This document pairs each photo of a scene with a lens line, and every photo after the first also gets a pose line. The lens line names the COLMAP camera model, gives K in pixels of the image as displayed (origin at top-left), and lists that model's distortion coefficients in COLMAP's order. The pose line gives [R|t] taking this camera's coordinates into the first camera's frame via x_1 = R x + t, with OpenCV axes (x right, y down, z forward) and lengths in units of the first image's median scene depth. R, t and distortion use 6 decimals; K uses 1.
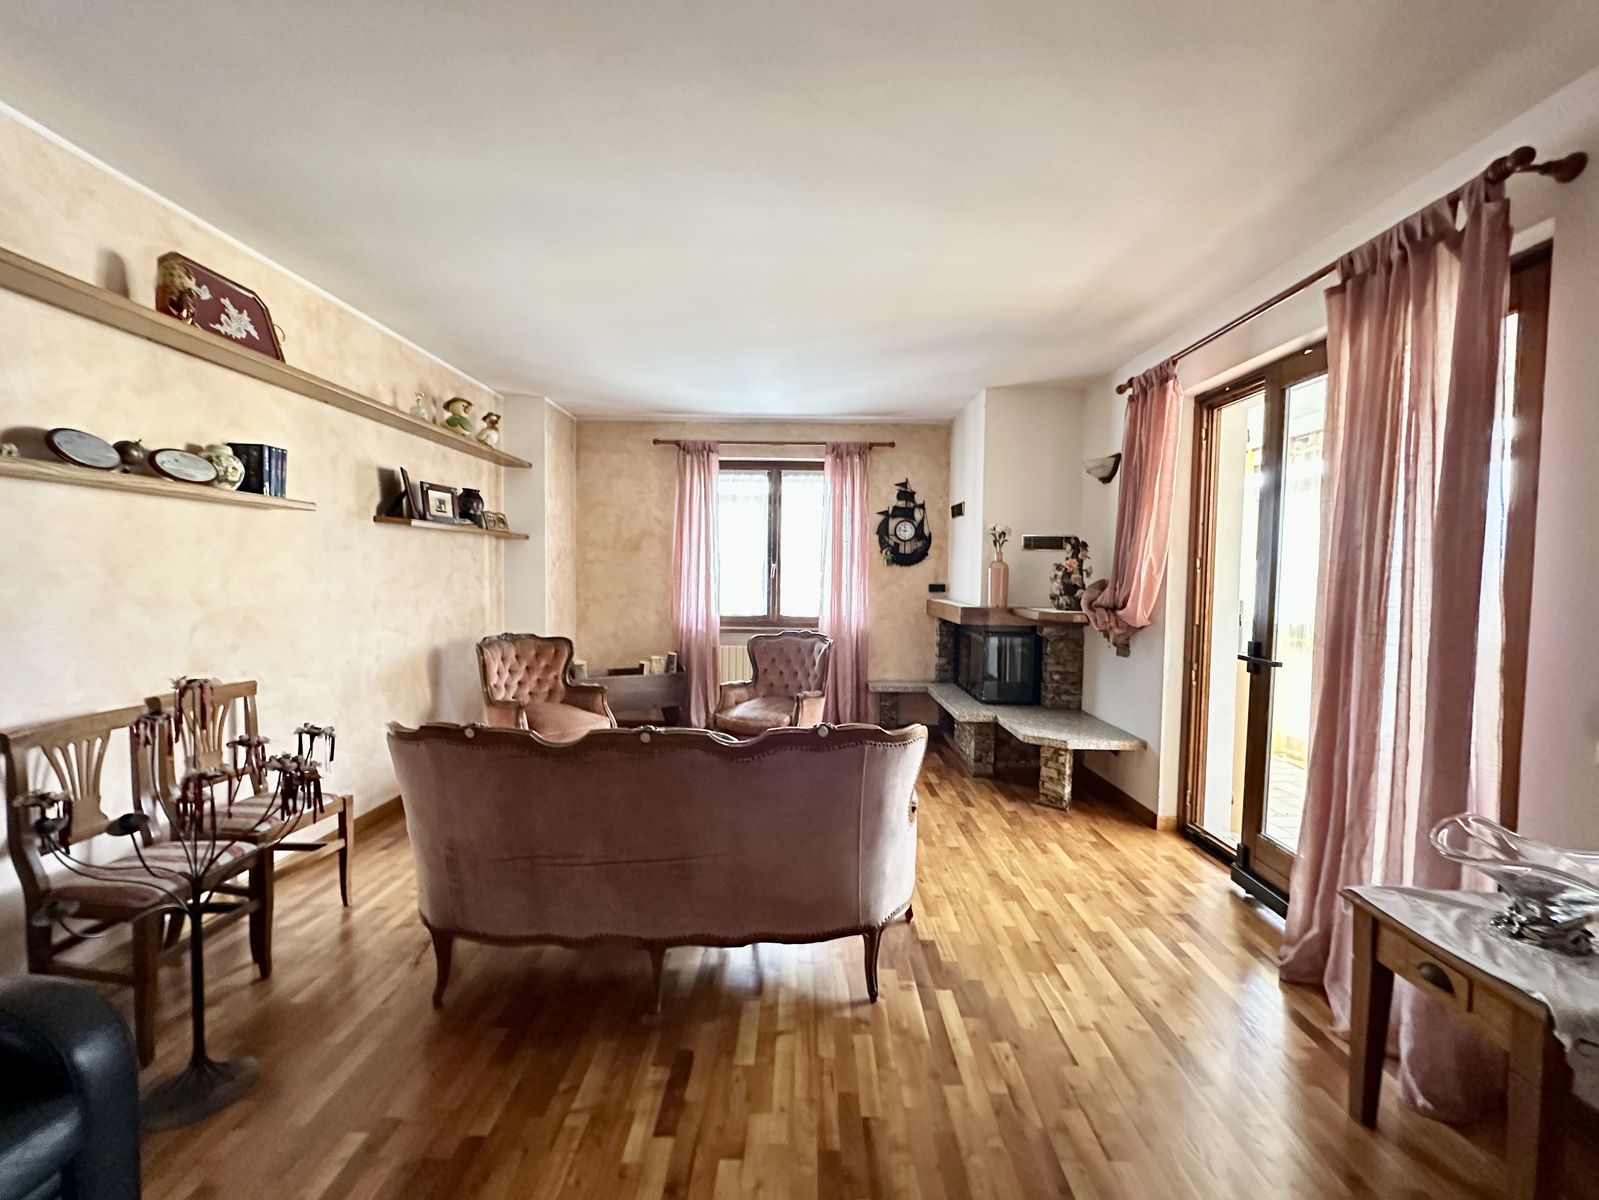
lens RADIAL K [[648.8, 0, 799.5], [0, 648.8, 600.0], [0, 0, 1]] dist [-0.001310, -0.000035]
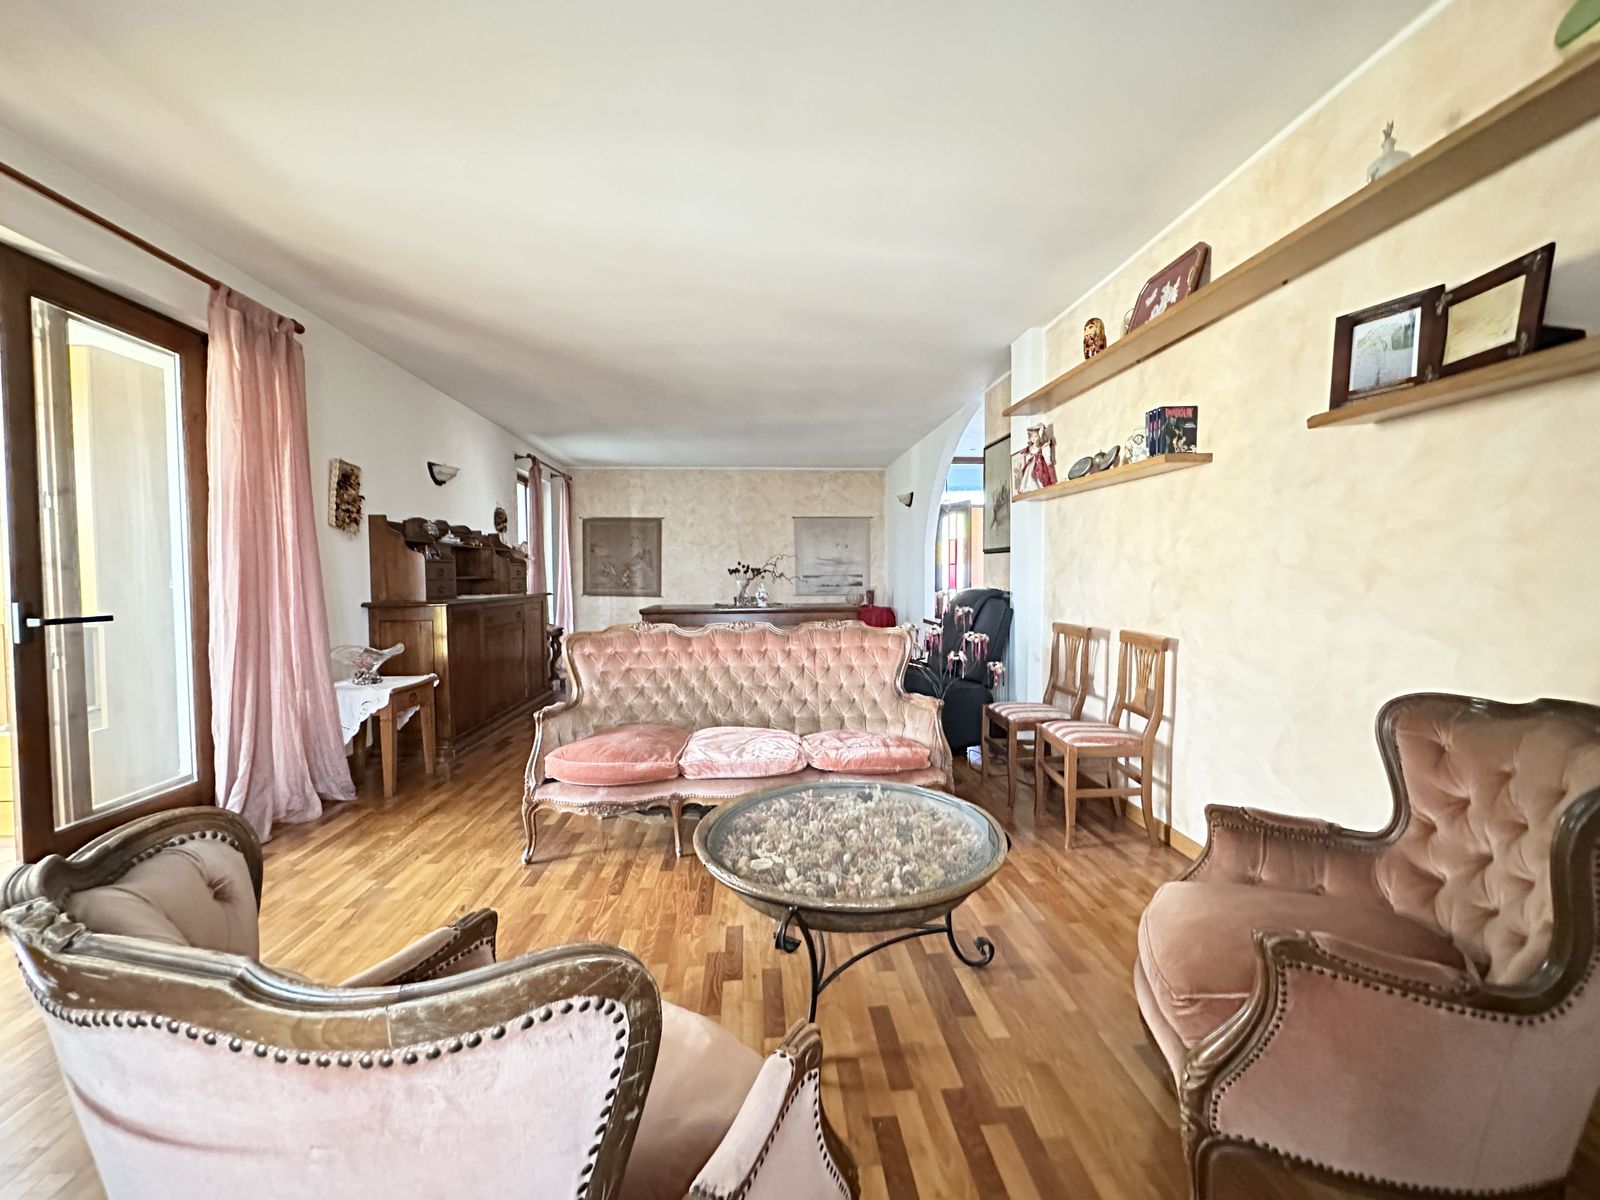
lens RADIAL K [[649.2, 0, 800.0], [0, 649.2, 600.0], [0, 0, 1]] dist [-0.001310, -0.000035]
pose [[-0.995586, -0.003942, -0.093767, -0.105527], [-0.011650, 0.996581, 0.081798, -0.010063], [0.093124, 0.082530, -0.992228, 1.286150]]
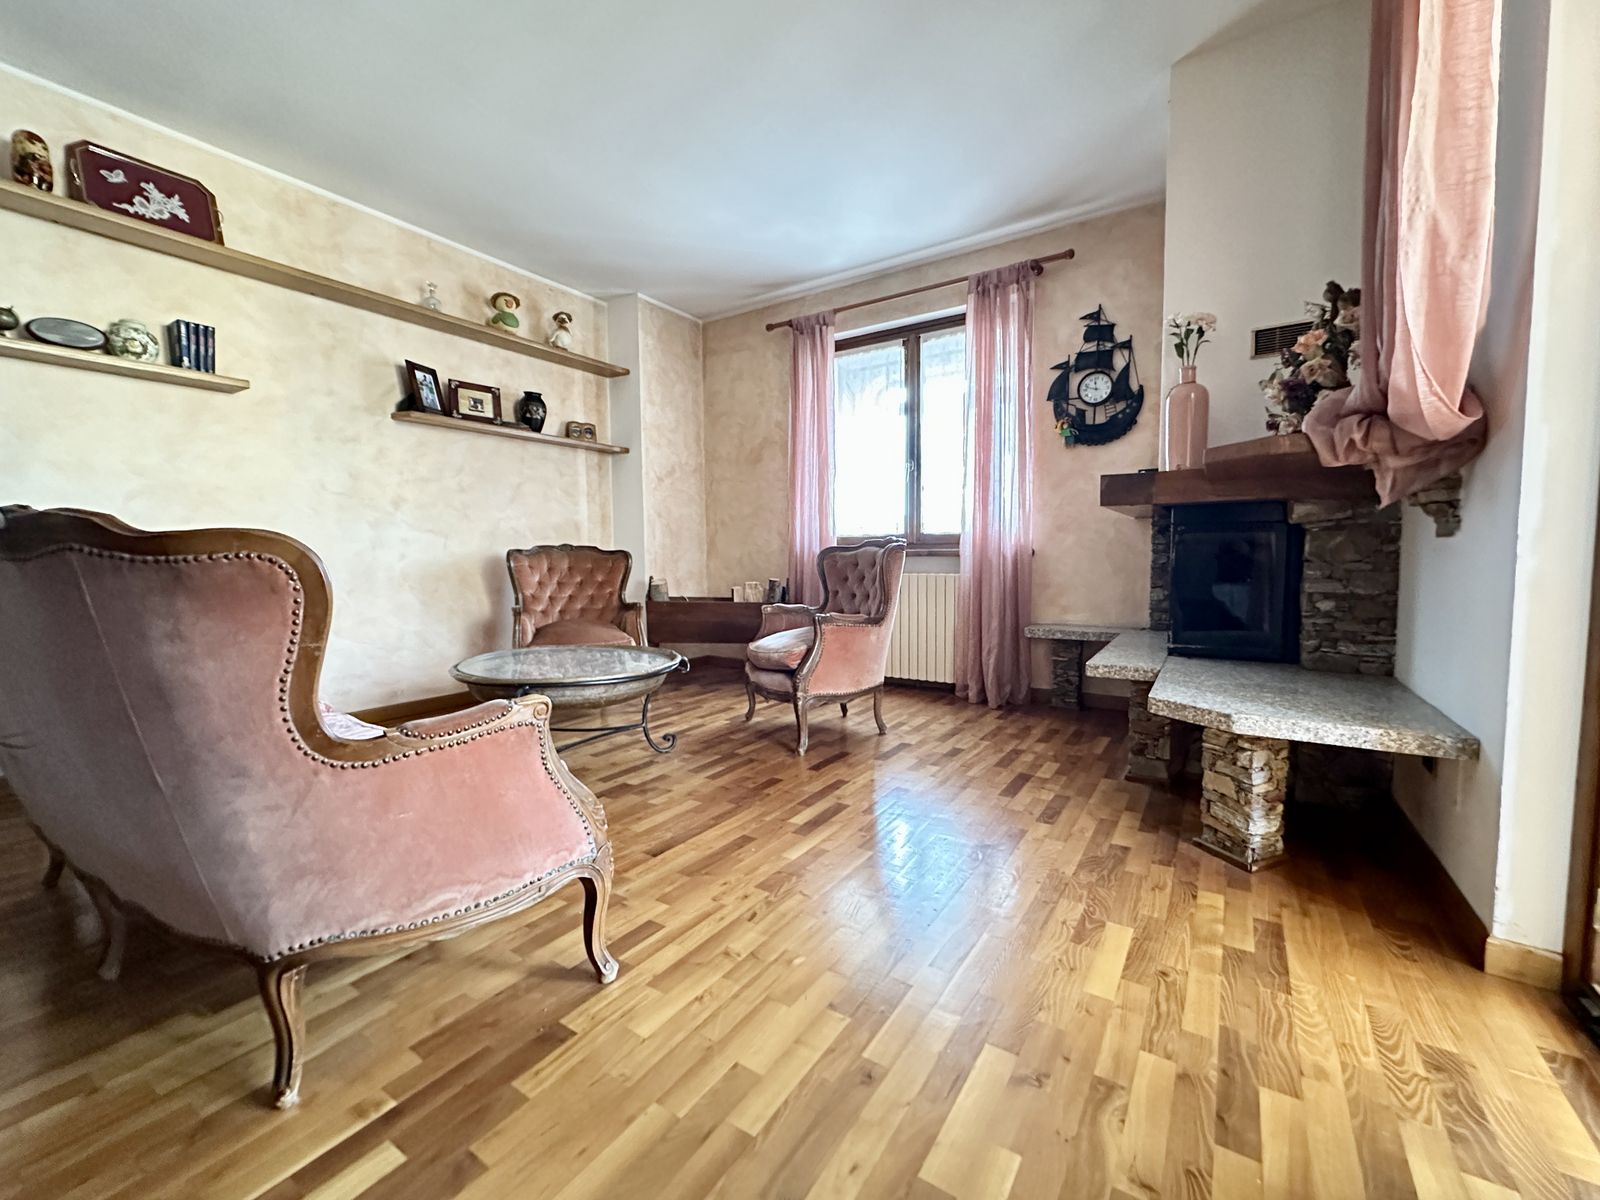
lens RADIAL K [[652.6, 0, 800.0], [0, 652.6, 600.0], [0, 0, 1]] dist [-0.000049, -0.000394]
pose [[0.841878, 0.015047, -0.539457, 0.362223], [-0.000665, 0.999639, 0.026844, 0.112326], [0.539667, -0.022241, 0.841585, 0.412052]]
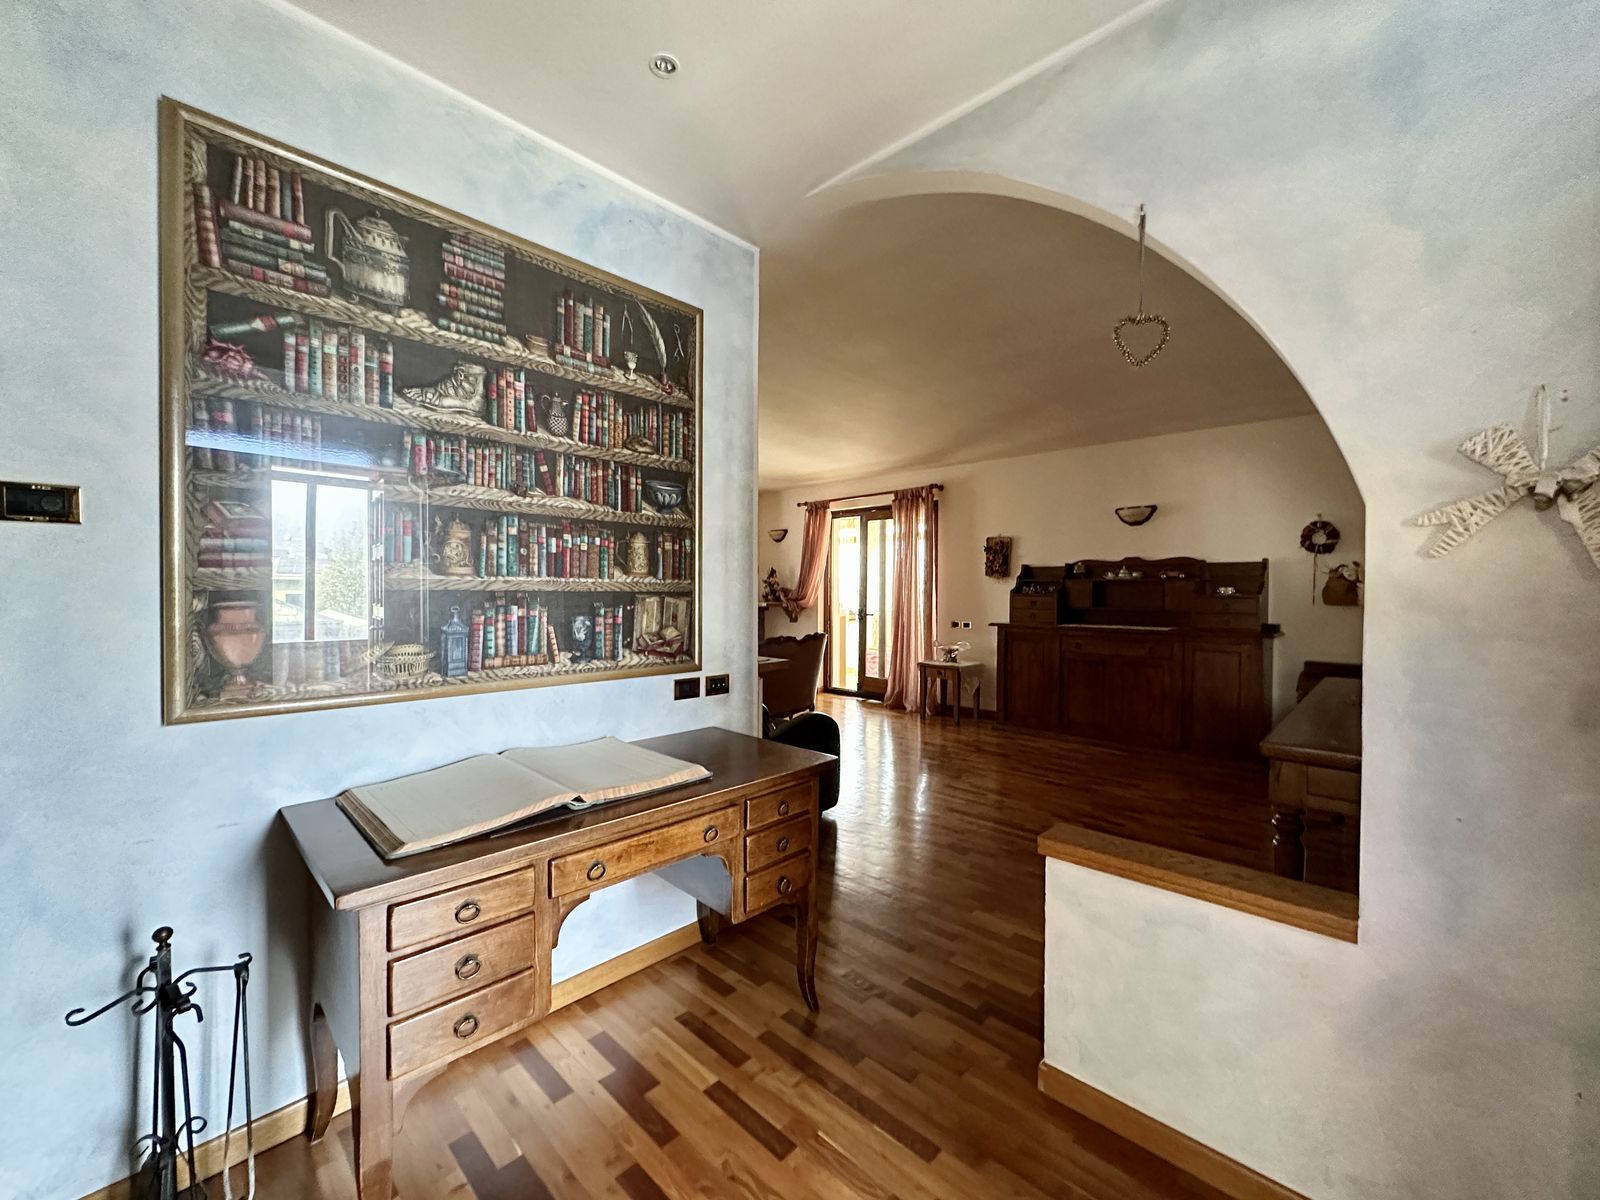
lens RADIAL K [[634.4, 0, 800.0], [0, 634.4, 600.0], [0, 0, 1]] dist [-0.002019, -0.000292]
pose [[0.681787, -0.018189, 0.731325, -1.039637], [0.032729, 0.999448, -0.005655, 0.024798], [-0.730818, 0.027791, 0.682006, -0.475482]]
